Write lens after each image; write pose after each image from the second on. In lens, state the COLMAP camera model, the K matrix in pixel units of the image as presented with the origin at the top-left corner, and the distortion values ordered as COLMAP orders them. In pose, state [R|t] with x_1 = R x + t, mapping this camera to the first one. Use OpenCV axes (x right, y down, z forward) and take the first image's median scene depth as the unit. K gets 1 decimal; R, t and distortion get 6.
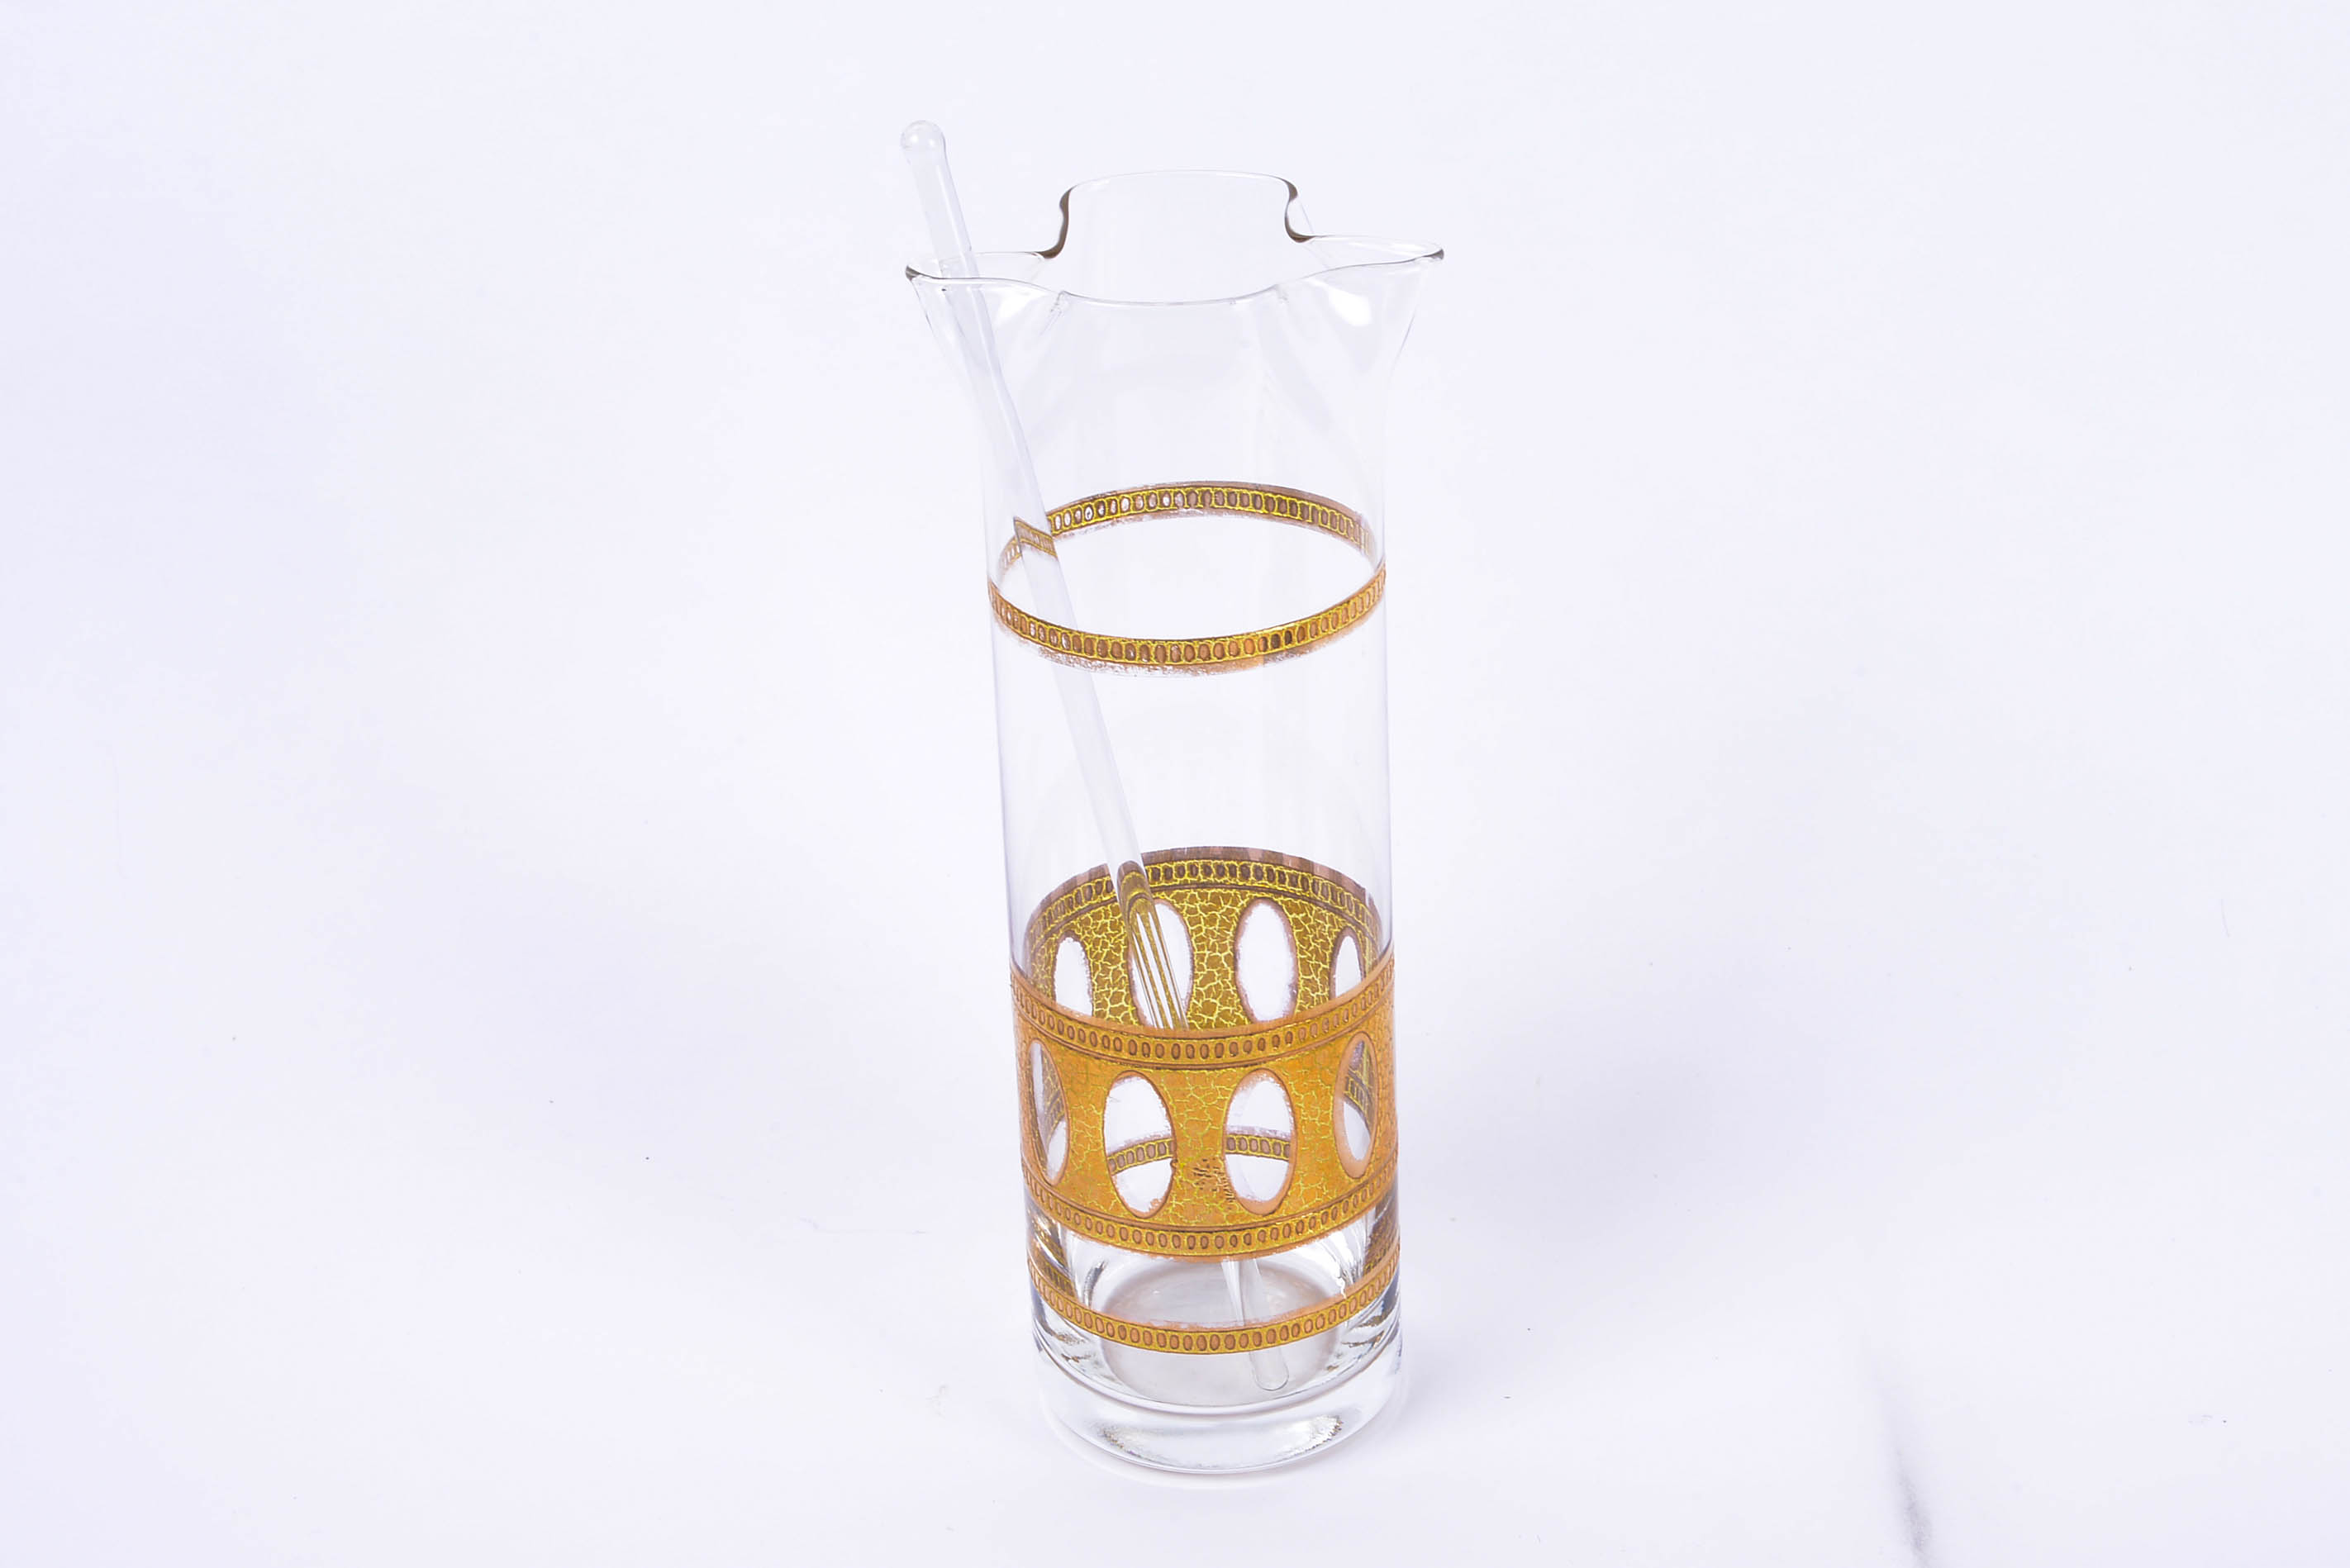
lens RADIAL K [[4588.2, 0, 1175.0], [0, 4588.2, 784.0], [0, 0, 1]] dist [0.199695, 0.020285]
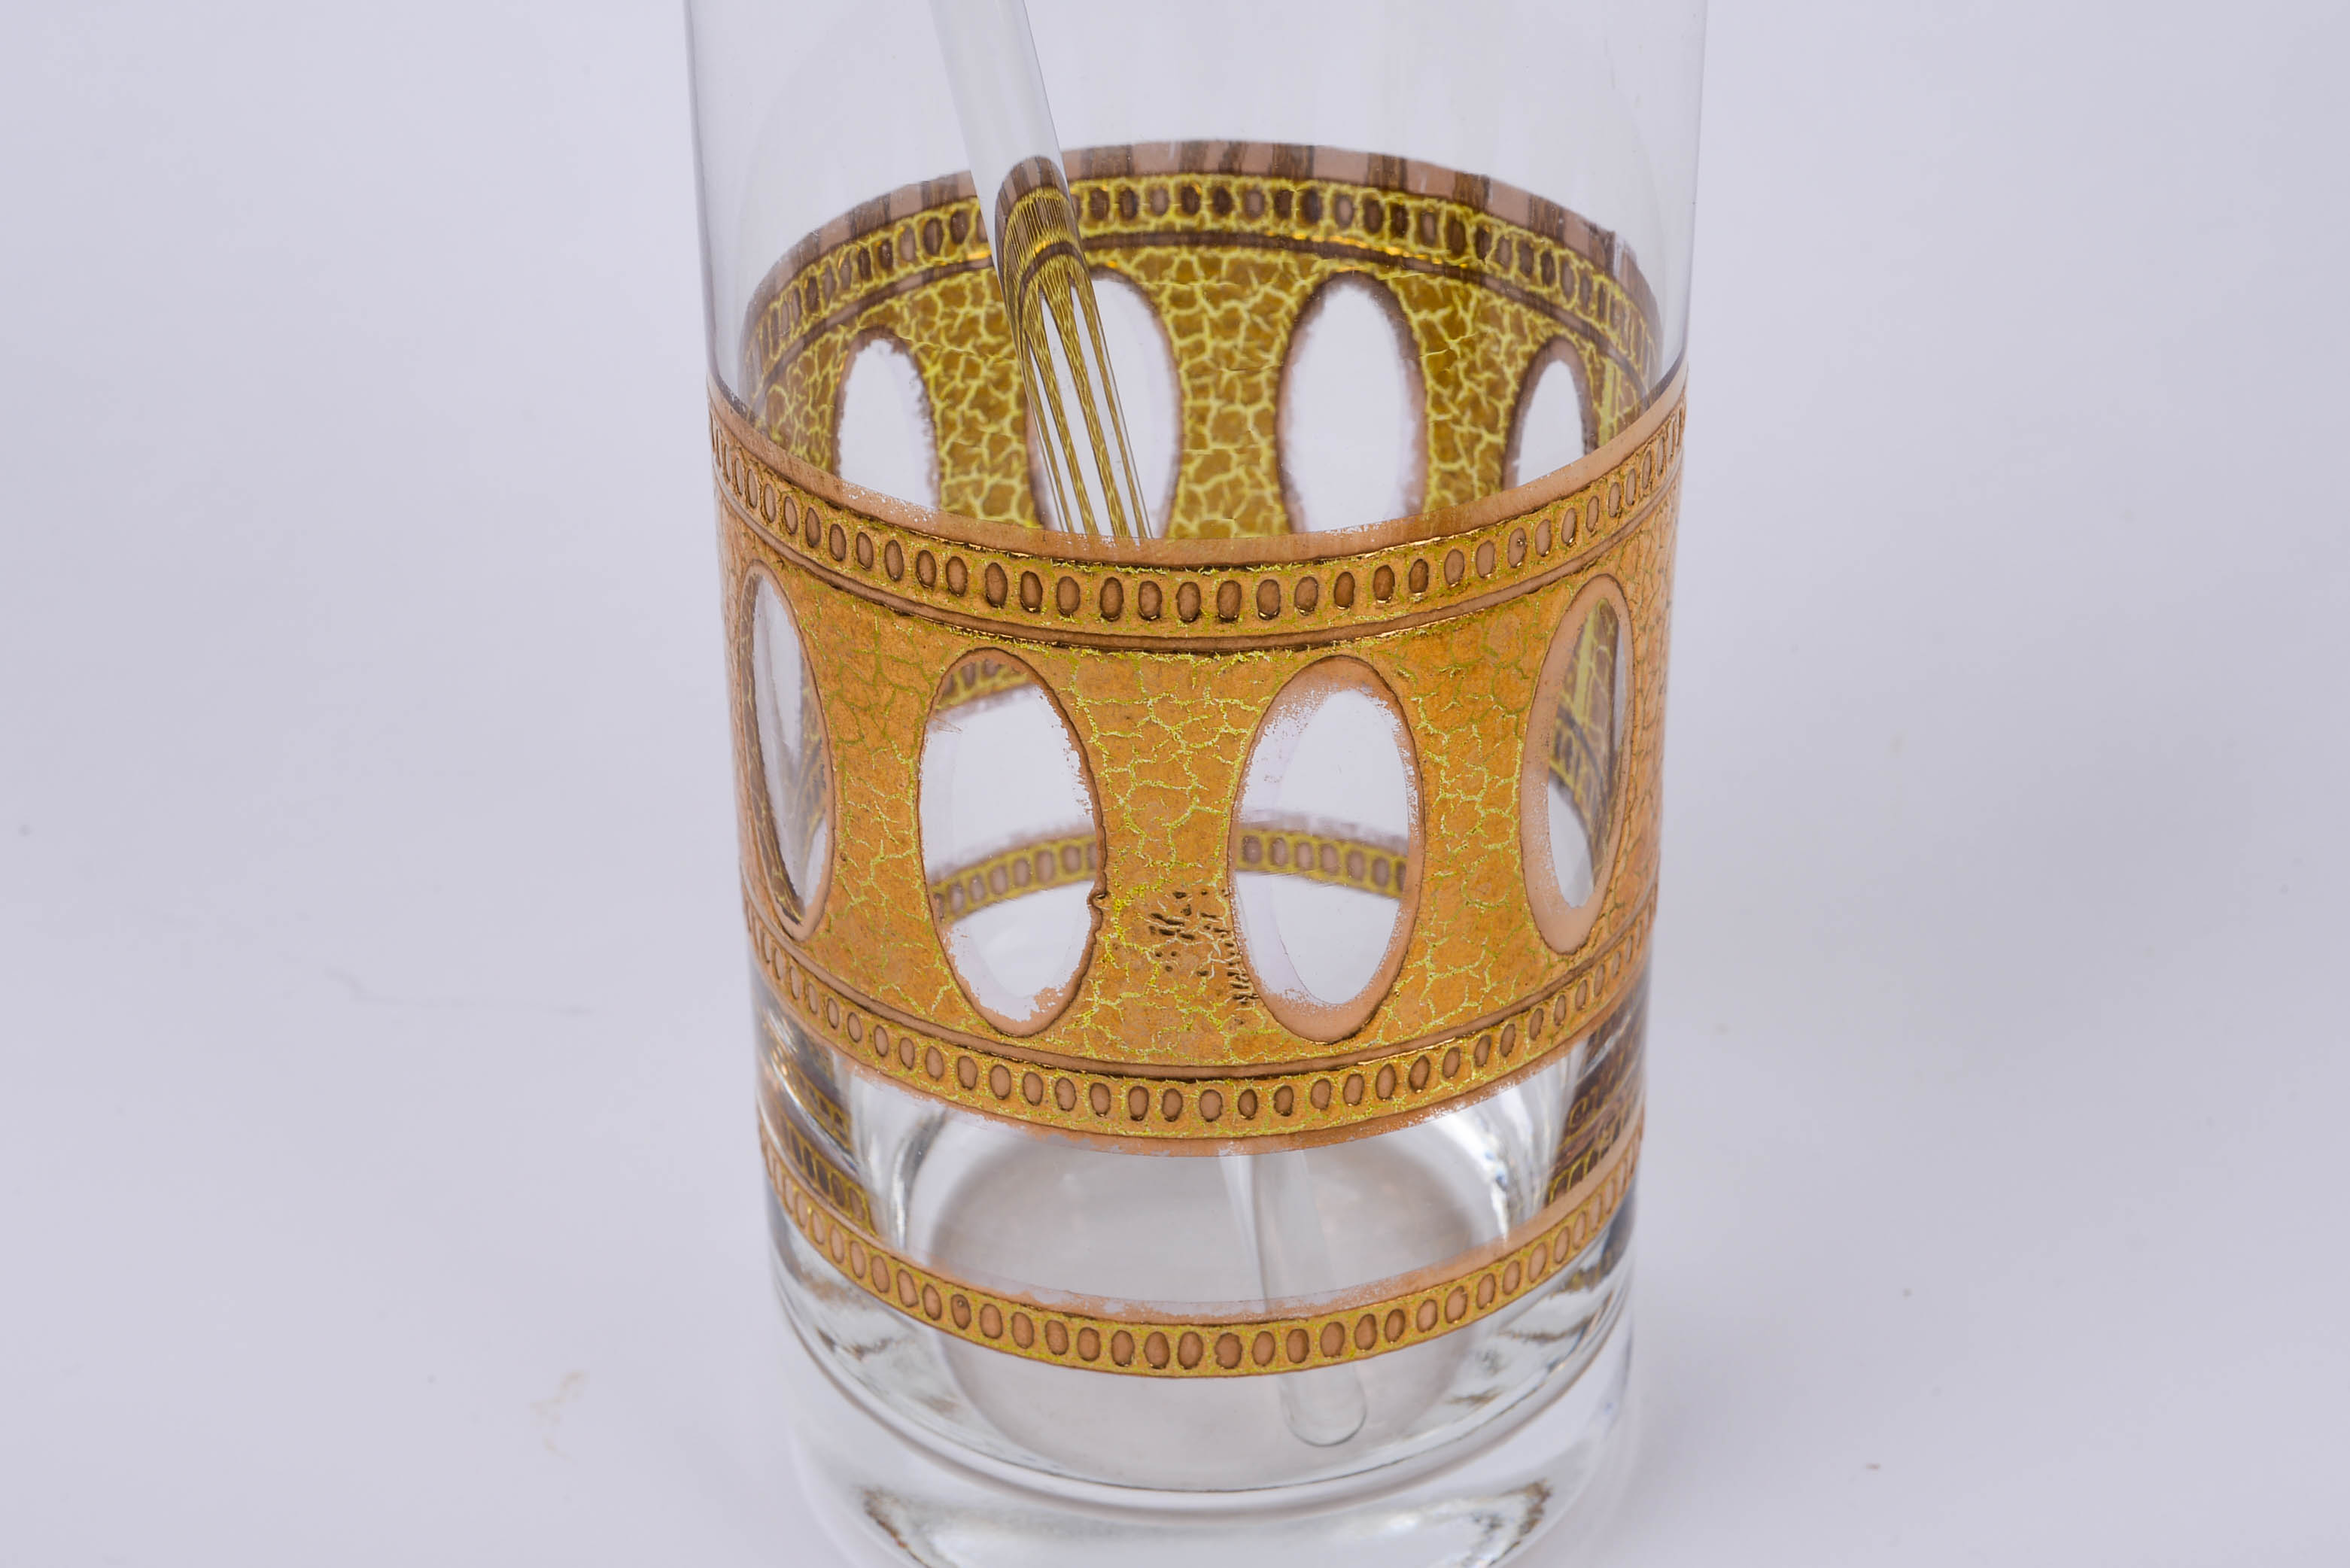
lens RADIAL K [[4588.4, 0, 1175.0], [0, 4588.4, 784.0], [0, 0, 1]] dist [0.199695, 0.020285]
pose [[0.999199, 0.039539, -0.006210, 0.007810], [-0.039030, 0.996948, 0.067609, 0.045763], [0.008865, -0.067313, 0.997693, 0.604068]]
